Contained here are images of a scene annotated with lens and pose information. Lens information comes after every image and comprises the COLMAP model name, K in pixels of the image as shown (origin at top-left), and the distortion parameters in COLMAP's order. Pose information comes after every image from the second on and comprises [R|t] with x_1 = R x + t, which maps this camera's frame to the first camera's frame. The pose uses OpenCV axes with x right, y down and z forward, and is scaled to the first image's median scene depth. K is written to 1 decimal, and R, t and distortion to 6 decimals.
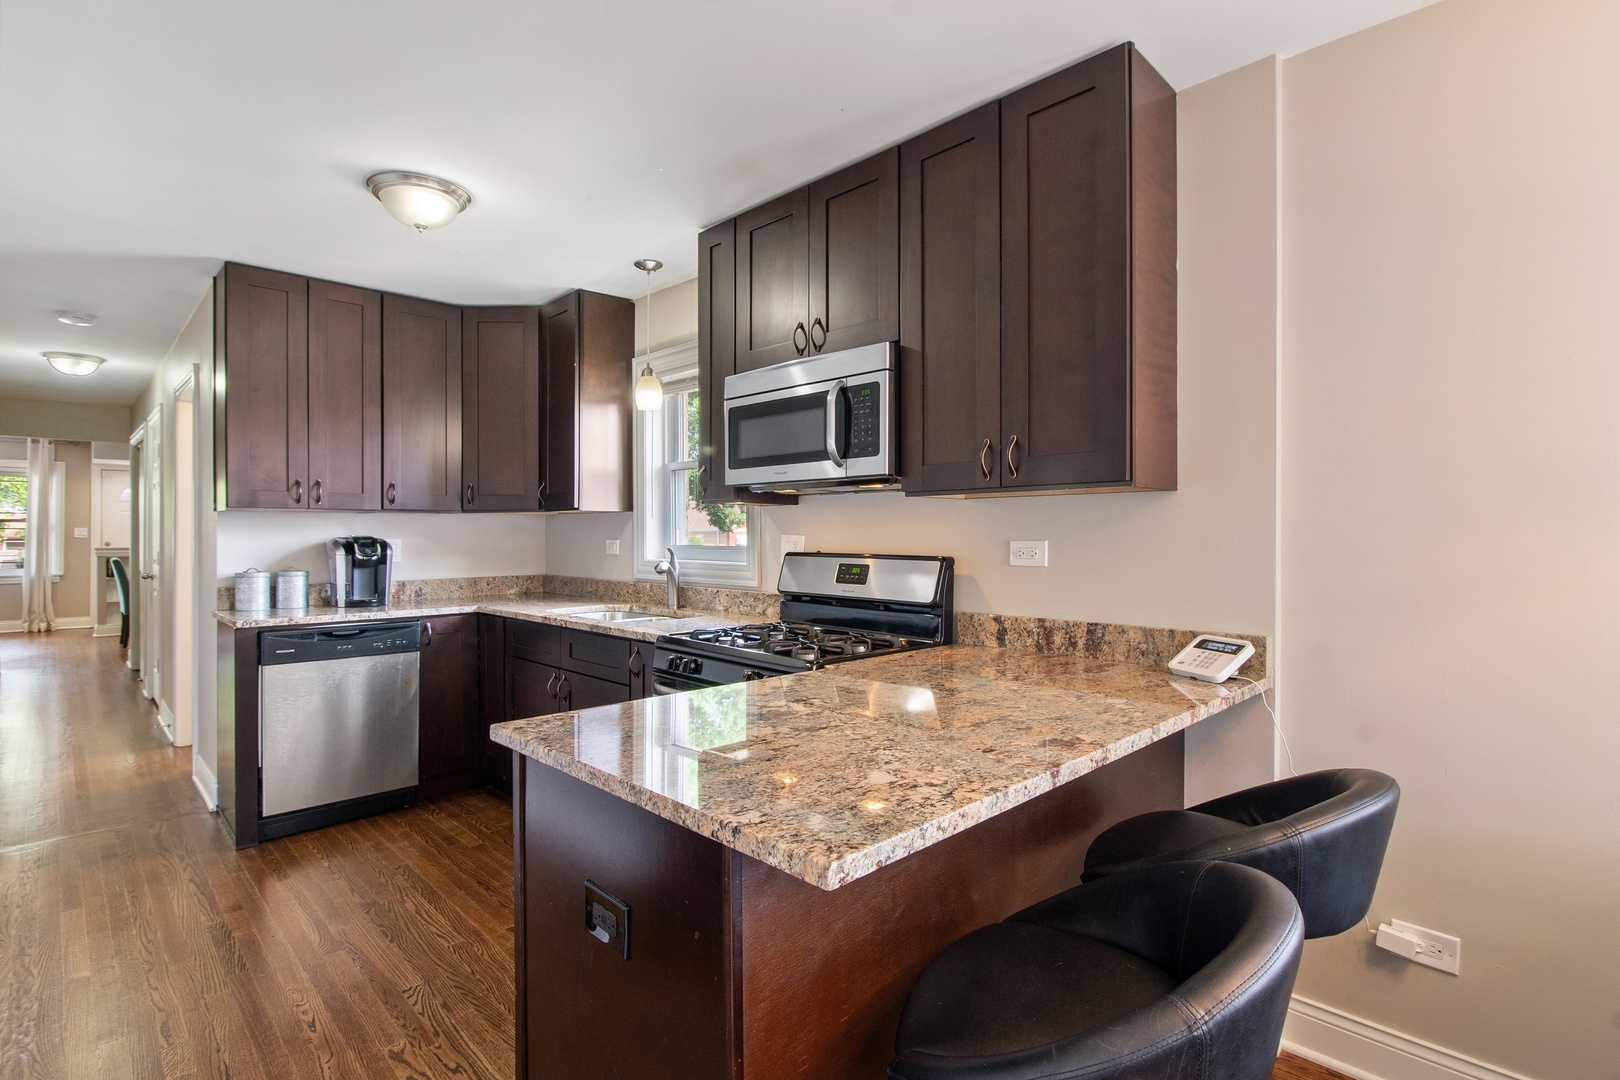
lens RADIAL K [[779.1, 0, 805.7], [0, 779.1, 534.9], [0, 0, 1]] dist [-0.000219, -0.000079]
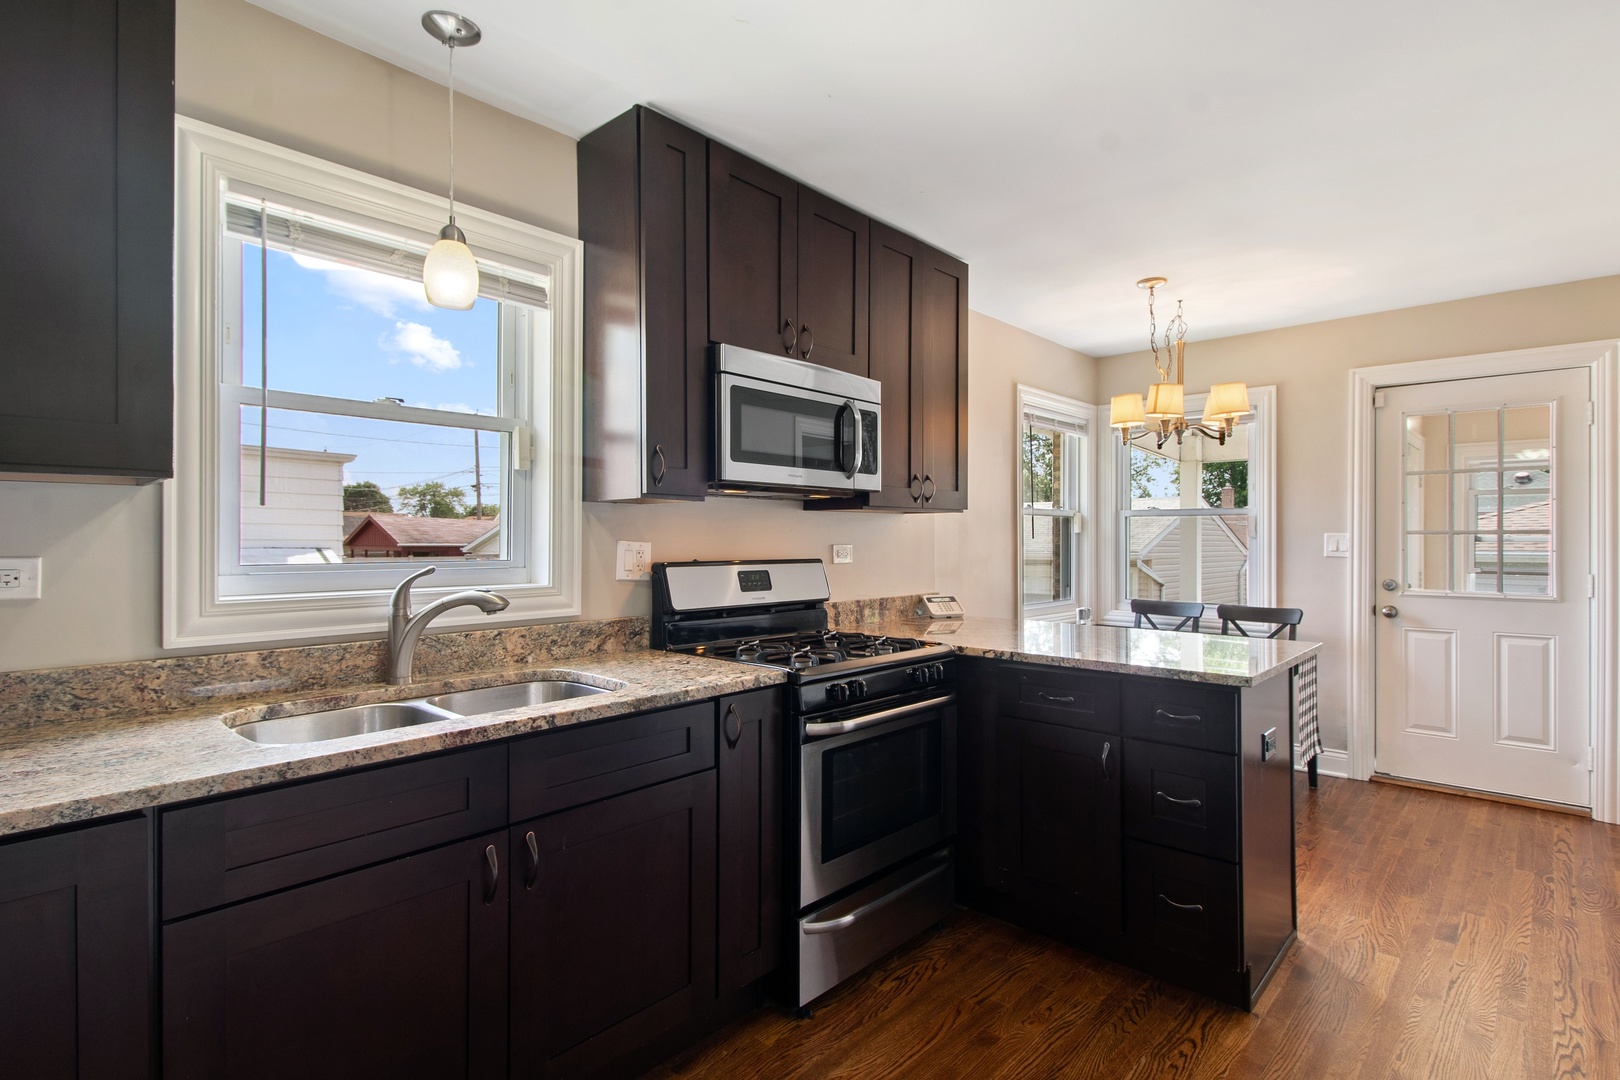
lens RADIAL K [[779.1, 0, 805.7], [0, 779.1, 534.9], [0, 0, 1]] dist [-0.000219, -0.000079]
pose [[-0.043513, -0.001583, 0.999052, -0.909378], [-0.003856, 0.999992, 0.001416, -0.009234], [-0.999045, -0.003791, -0.043519, 0.966152]]
